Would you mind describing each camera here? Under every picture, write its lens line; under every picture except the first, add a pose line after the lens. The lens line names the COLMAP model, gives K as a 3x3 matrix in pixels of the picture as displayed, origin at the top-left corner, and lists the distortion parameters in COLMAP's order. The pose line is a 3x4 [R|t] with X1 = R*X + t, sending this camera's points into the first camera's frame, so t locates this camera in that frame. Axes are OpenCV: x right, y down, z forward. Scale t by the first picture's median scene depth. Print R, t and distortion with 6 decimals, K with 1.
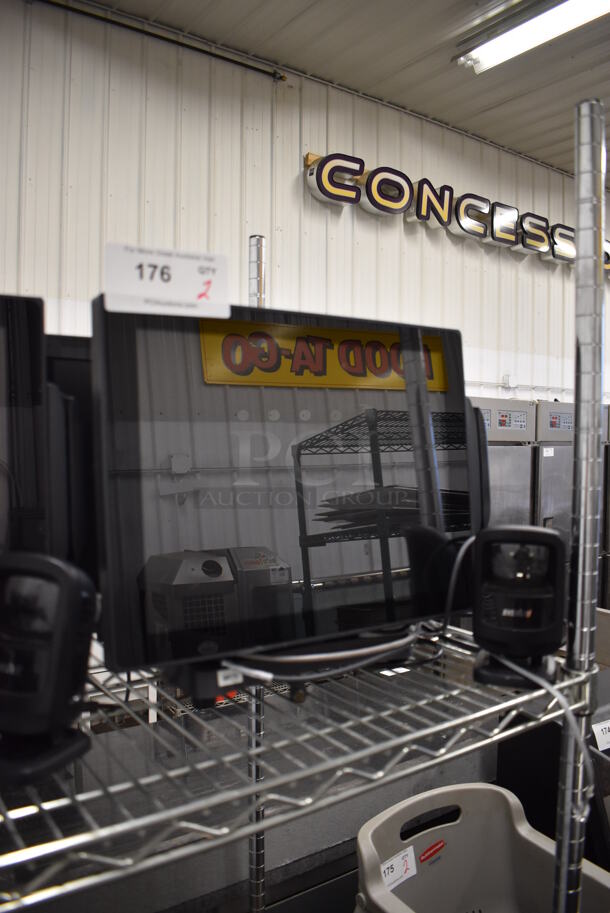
lens RADIAL K [[706.1, 0, 305.0], [0, 706.1, 456.5], [0, 0, 1]] dist [-0.116627, 0.032409]
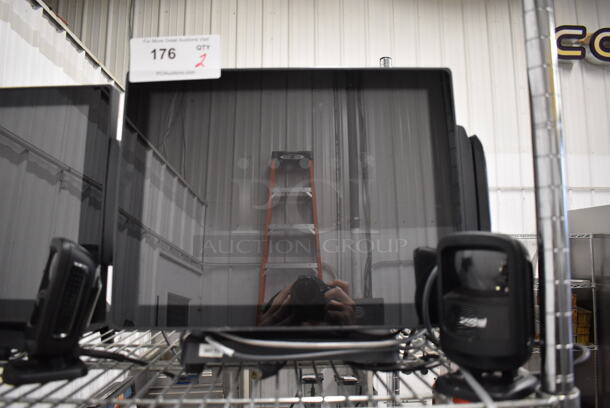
lens RADIAL K [[471.8, 0, 305.0], [0, 471.8, 204.0], [0, 0, 1]] dist [-0.116627, 0.032409]
pose [[0.857898, -0.058040, -0.510532, 0.429566], [-0.003082, 0.993001, -0.118068, 0.134784], [0.513811, 0.102864, 0.851714, 0.306313]]
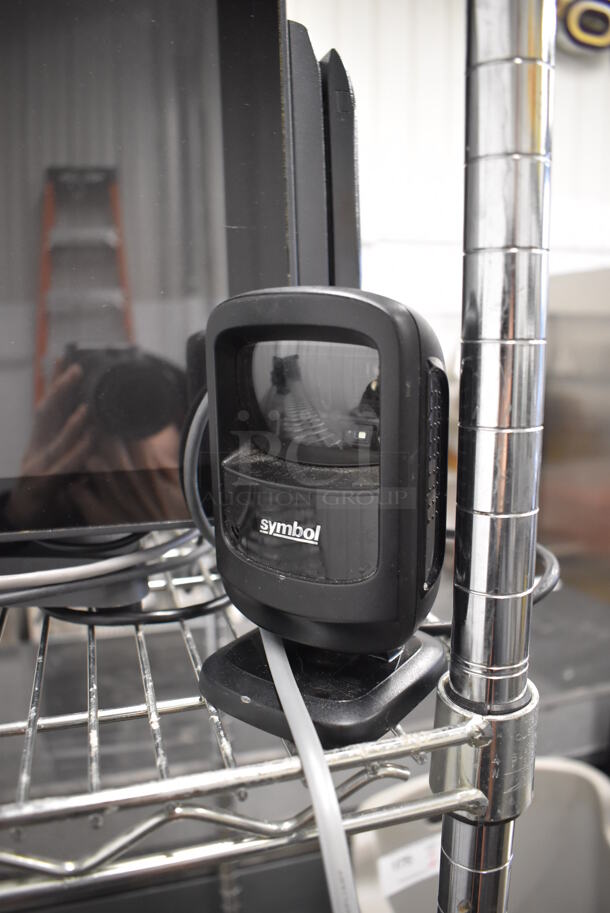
lens RADIAL K [[706.1, 0, 305.0], [0, 706.1, 456.5], [0, 0, 1]] dist [-0.116627, 0.032409]
pose [[0.956357, 0.037595, -0.289772, 0.407917], [0.008178, 0.987856, 0.155156, 0.124703], [0.292086, -0.150755, 0.944436, 0.636151]]
